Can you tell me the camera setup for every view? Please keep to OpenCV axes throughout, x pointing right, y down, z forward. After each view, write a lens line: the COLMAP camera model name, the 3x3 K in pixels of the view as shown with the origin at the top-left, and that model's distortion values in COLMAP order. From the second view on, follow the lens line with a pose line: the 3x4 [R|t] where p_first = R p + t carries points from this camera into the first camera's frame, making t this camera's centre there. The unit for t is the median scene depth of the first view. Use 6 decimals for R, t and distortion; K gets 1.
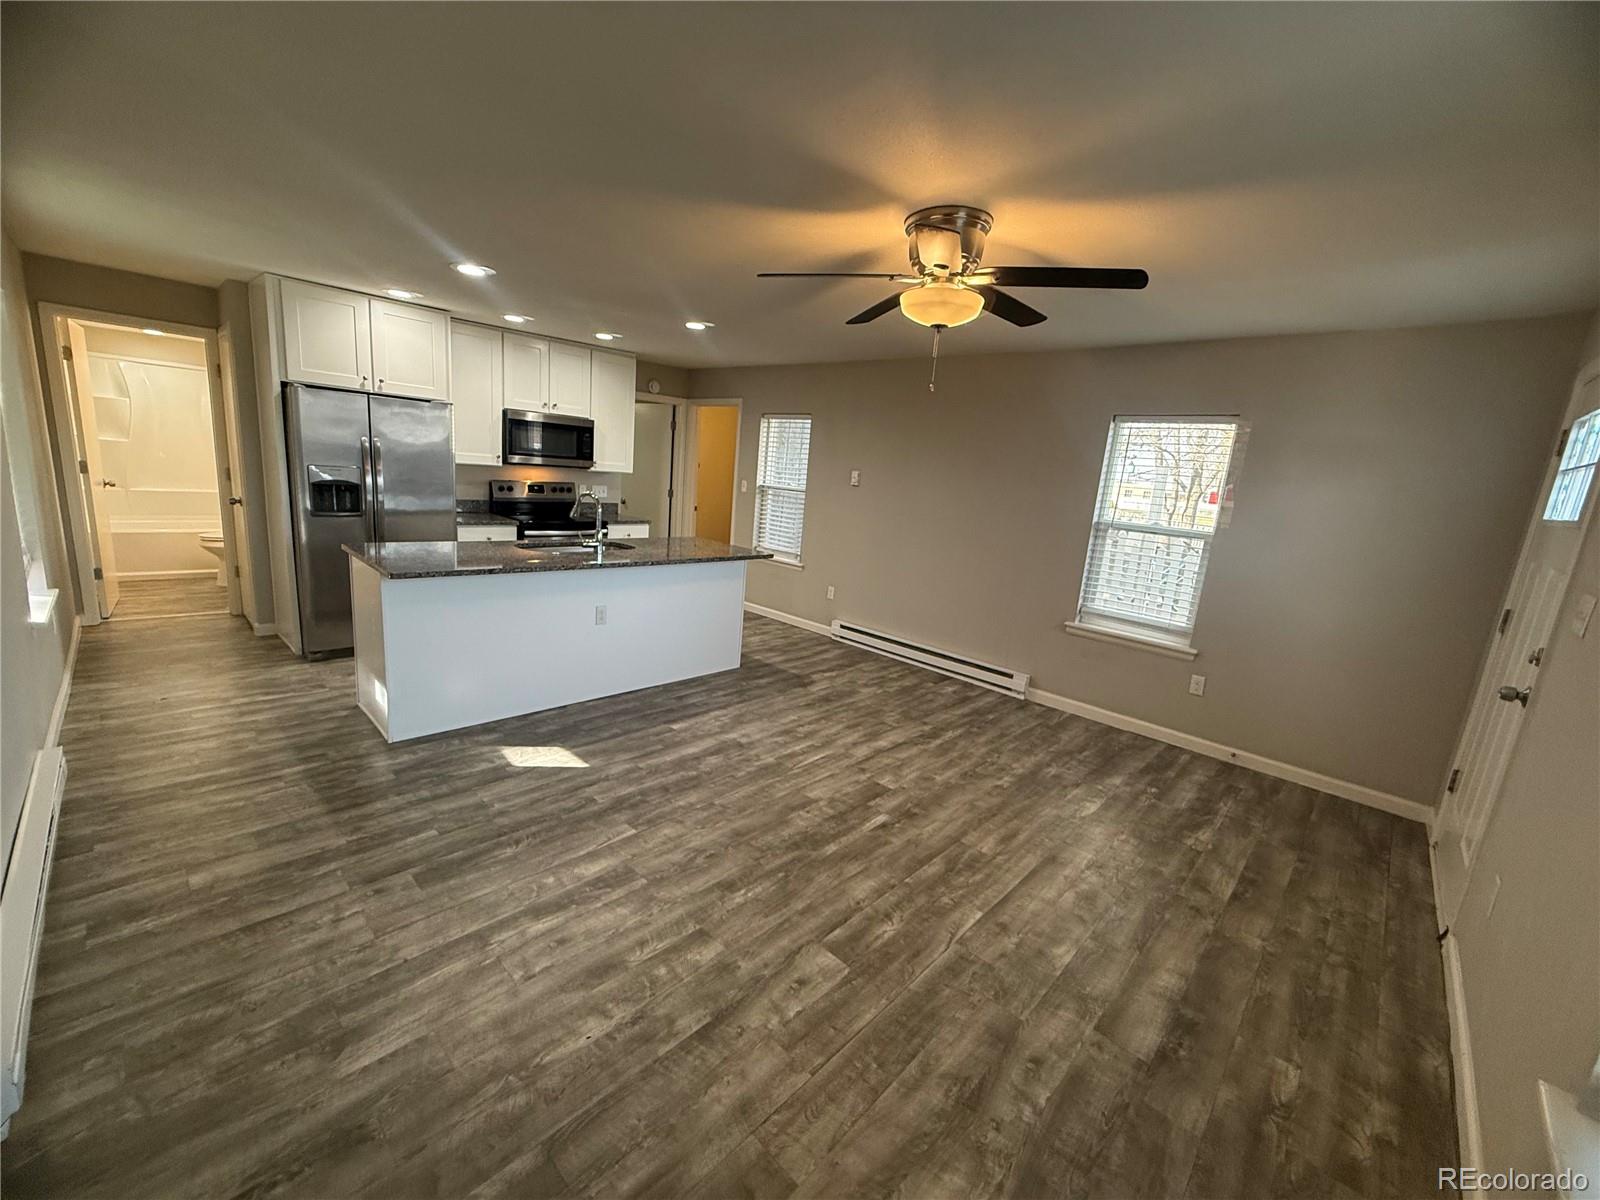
lens RADIAL K [[639.1, 0, 800.0], [0, 639.1, 600.0], [0, 0, 1]] dist [0.002737, 0.000148]
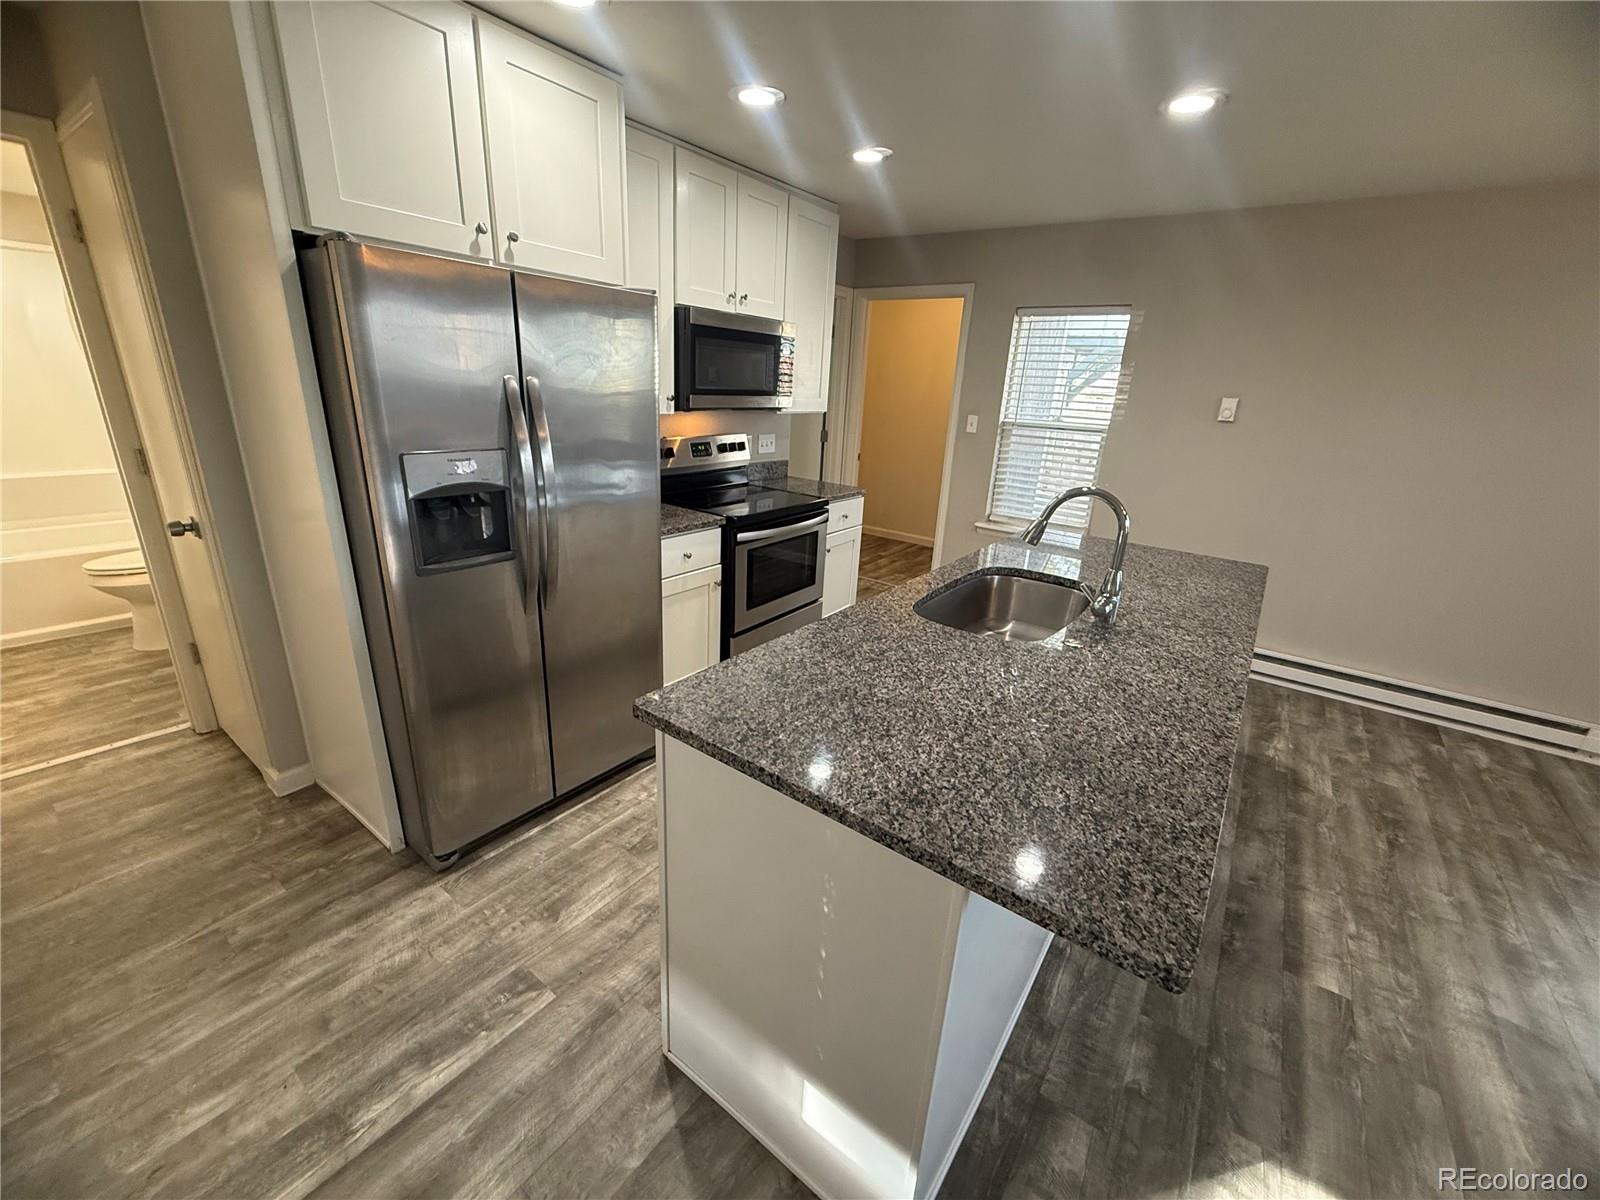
lens RADIAL K [[639.1, 0, 800.0], [0, 639.1, 600.0], [0, 0, 1]] dist [0.002737, 0.000148]
pose [[0.991752, -0.072169, 0.105926, -0.480120], [0.057545, 0.989154, 0.135144, -0.134731], [-0.114530, -0.127933, 0.985148, 0.475734]]
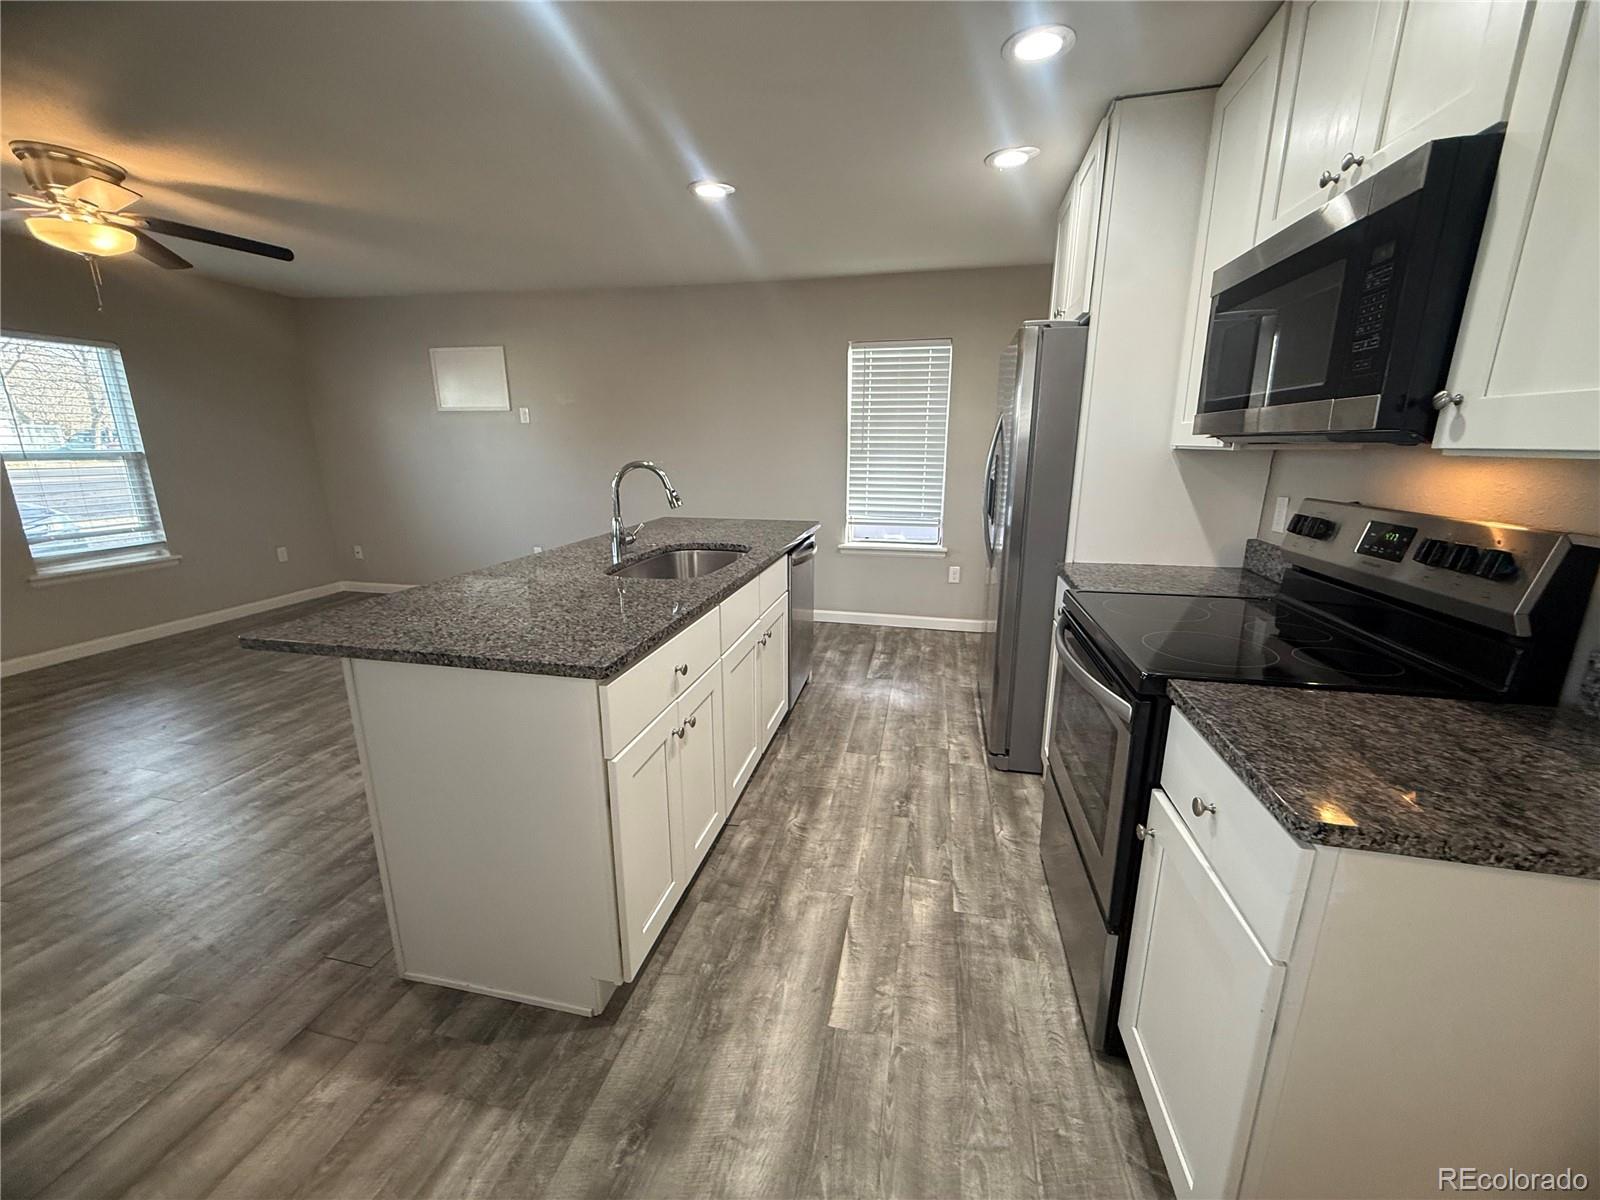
lens RADIAL K [[639.1, 0, 800.0], [0, 639.1, 600.0], [0, 0, 1]] dist [0.002737, 0.000148]
pose [[-0.849043, 0.045505, -0.526360, -0.107411], [-0.175545, 0.915382, 0.362298, -0.246357], [0.498307, 0.400007, -0.769210, 1.326143]]
